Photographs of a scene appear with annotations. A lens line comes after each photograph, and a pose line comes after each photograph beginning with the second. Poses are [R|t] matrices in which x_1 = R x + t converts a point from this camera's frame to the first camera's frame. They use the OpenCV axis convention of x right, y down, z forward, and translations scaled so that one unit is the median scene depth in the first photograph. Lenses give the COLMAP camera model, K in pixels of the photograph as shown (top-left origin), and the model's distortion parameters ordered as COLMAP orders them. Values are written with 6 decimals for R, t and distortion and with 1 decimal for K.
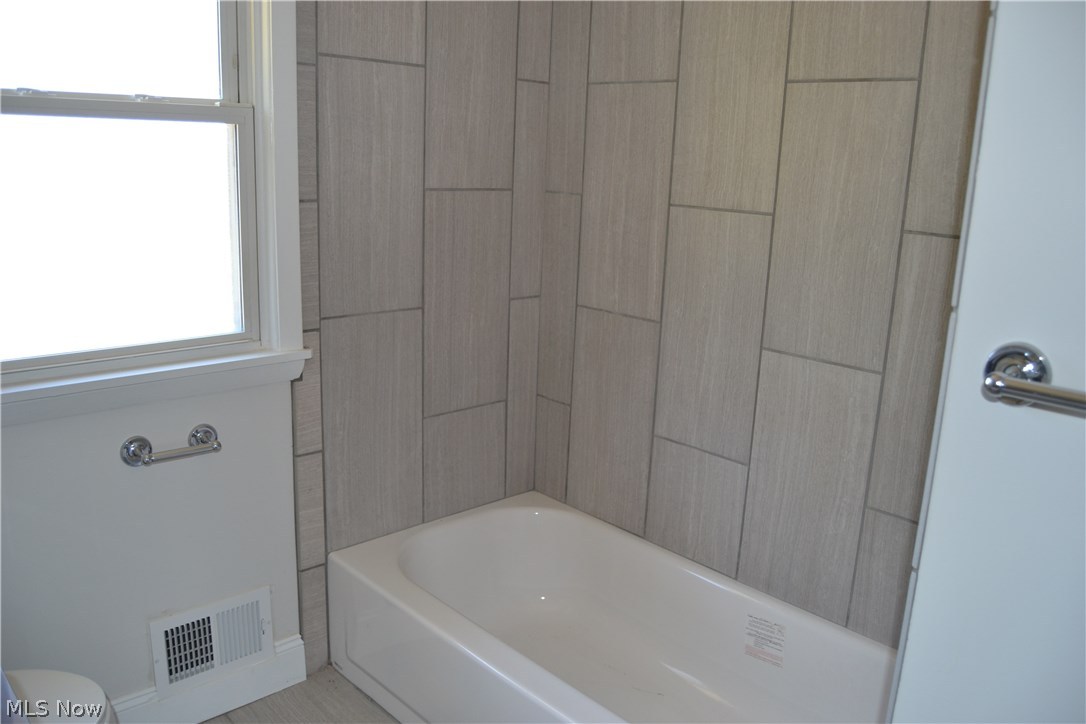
lens RADIAL K [[860.3, 0, 543.0], [0, 860.3, 362.0], [0, 0, 1]] dist [-0.104531, 0.050699]
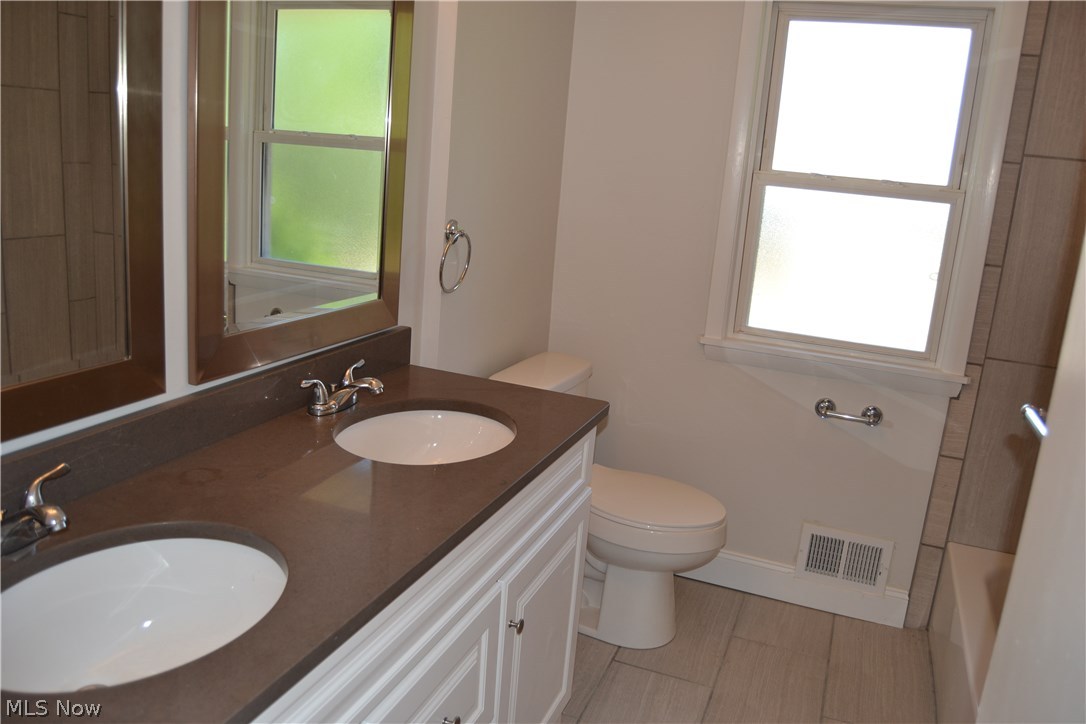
lens RADIAL K [[860.3, 0, 543.0], [0, 860.3, 362.0], [0, 0, 1]] dist [-0.104531, 0.050699]
pose [[0.423427, 0.208499, -0.881611, 0.575199], [-0.270053, 0.957962, 0.096852, 0.013543], [0.864743, 0.197072, 0.461933, -0.154713]]
